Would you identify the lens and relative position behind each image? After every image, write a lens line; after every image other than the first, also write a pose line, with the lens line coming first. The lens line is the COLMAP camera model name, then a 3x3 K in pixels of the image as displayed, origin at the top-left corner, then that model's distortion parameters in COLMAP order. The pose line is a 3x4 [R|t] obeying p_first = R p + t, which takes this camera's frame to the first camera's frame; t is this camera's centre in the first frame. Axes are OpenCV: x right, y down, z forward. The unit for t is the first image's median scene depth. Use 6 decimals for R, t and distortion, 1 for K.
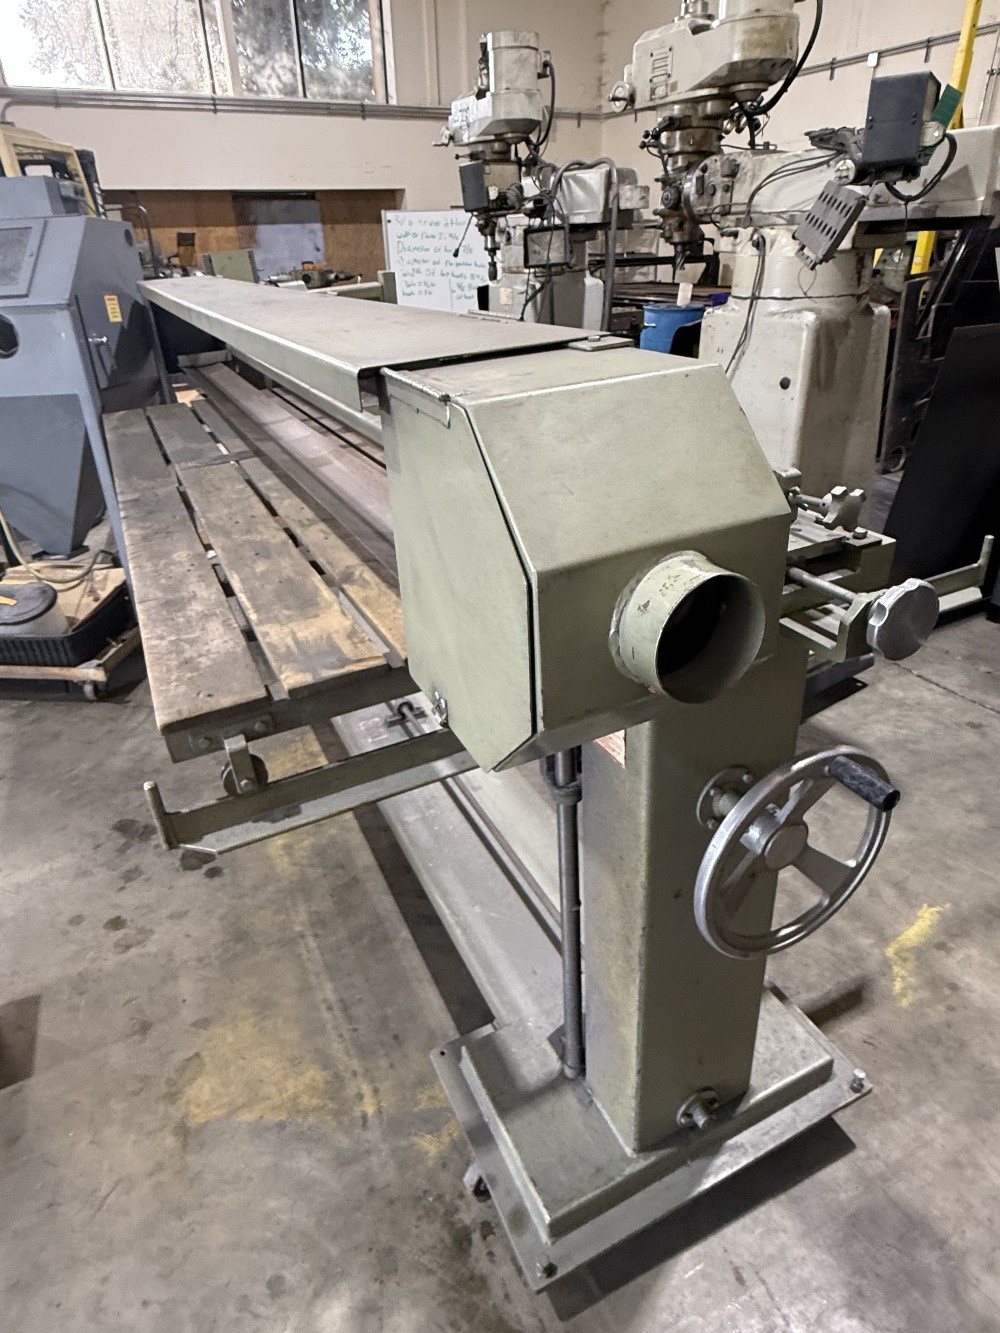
lens RADIAL K [[812.3, 0, 503.7], [0, 812.3, 650.7], [0, 0, 1]] dist [0.000883, -0.000997]
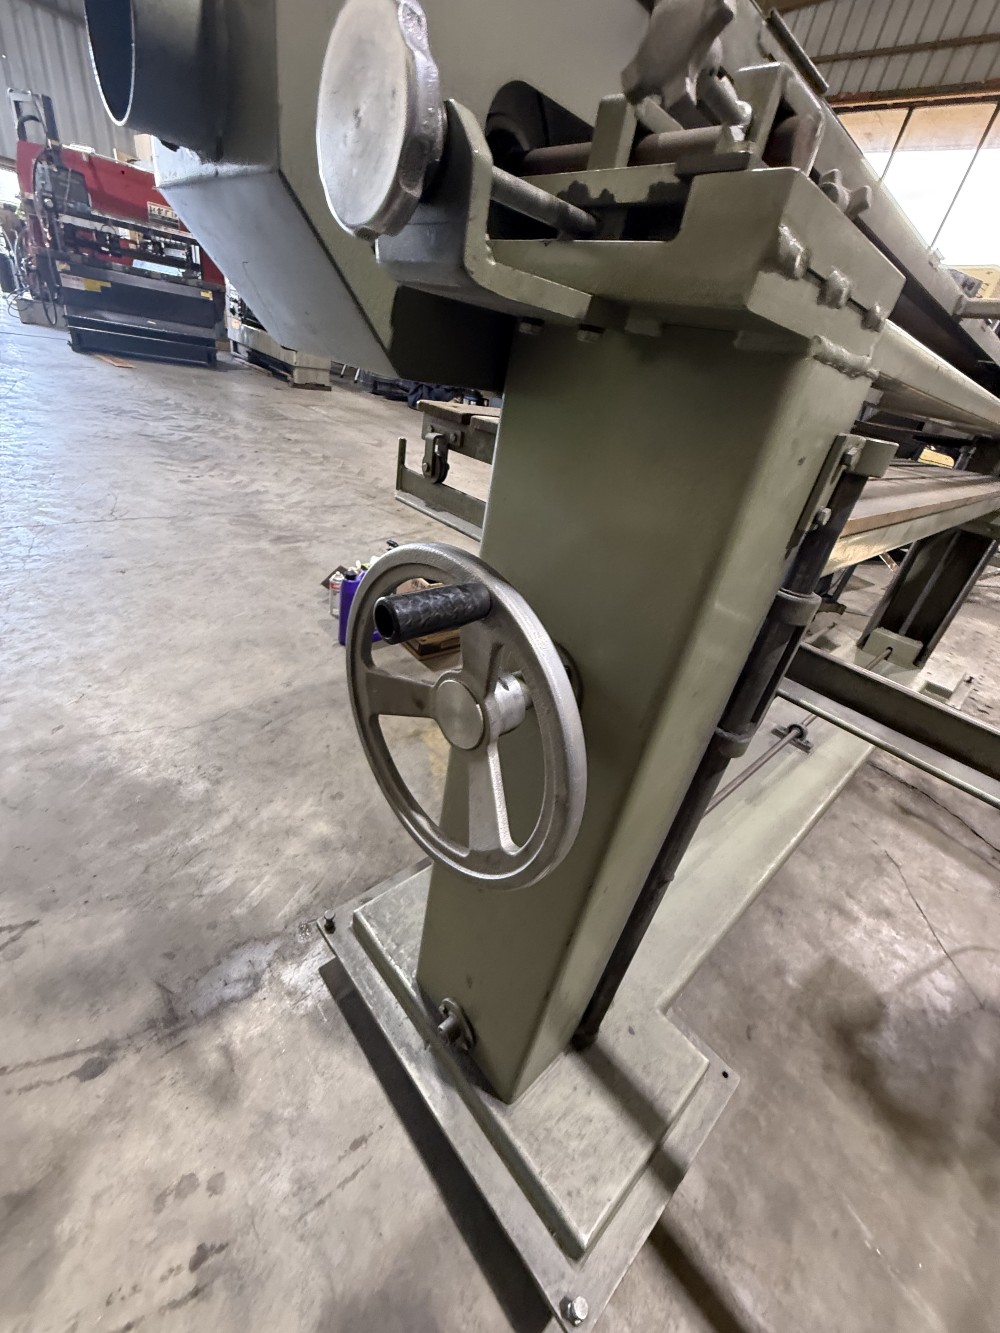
lens RADIAL K [[536.5, 0, 500.0], [0, 536.5, 666.5], [0, 0, 1]] dist [0.000227, 0.000199]
pose [[0.261882, 0.559521, -0.786355, 0.290536], [-0.588742, 0.738241, 0.329216, 0.008242], [0.764723, 0.376745, 0.522745, 0.311945]]
